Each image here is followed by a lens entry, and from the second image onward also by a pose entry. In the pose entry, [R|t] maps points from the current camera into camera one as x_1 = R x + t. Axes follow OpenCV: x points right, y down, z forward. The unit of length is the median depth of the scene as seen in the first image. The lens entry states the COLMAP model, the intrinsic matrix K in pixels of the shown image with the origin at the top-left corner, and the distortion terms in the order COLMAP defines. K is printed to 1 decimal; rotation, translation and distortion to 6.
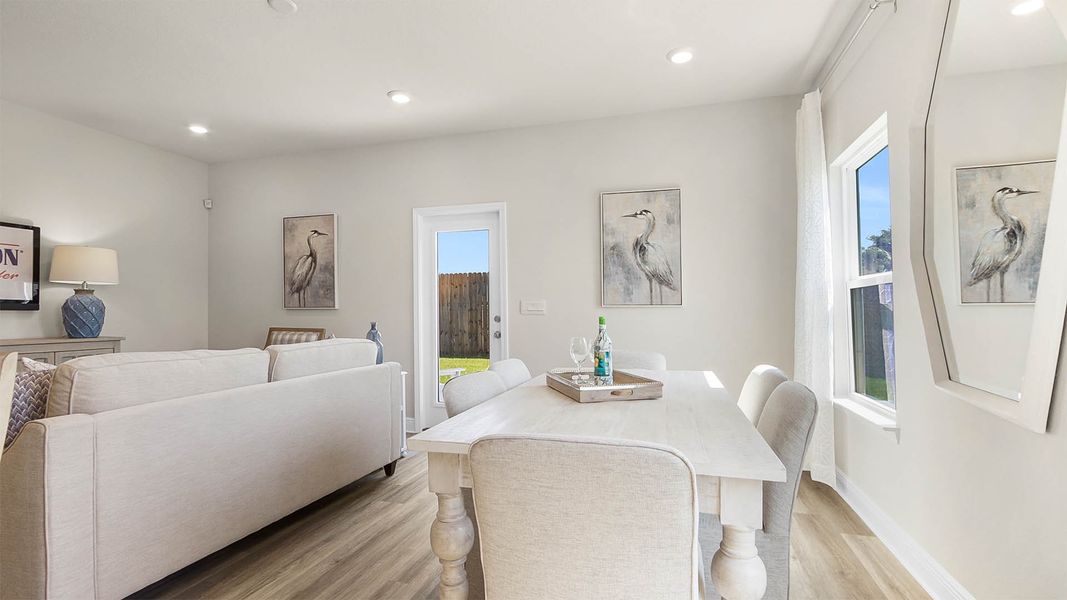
lens RADIAL K [[478.1, 0, 532.6], [0, 478.1, 302.0], [0, 0, 1]] dist [-0.031856, 0.000560]
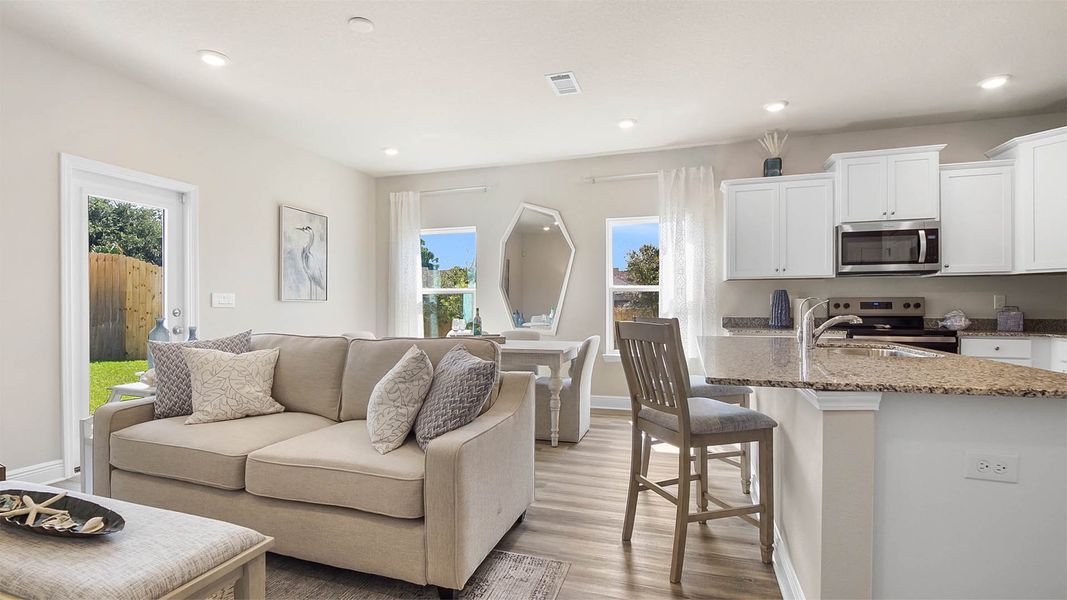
lens RADIAL K [[489.0, 0, 531.5], [0, 489.0, 307.1], [0, 0, 1]] dist [-0.014342, 0.000600]
pose [[0.029238, 0.003176, 0.999567, -1.076310], [-0.017531, 0.999843, -0.002664, 0.018891], [-0.999419, -0.017445, 0.029289, 0.349134]]
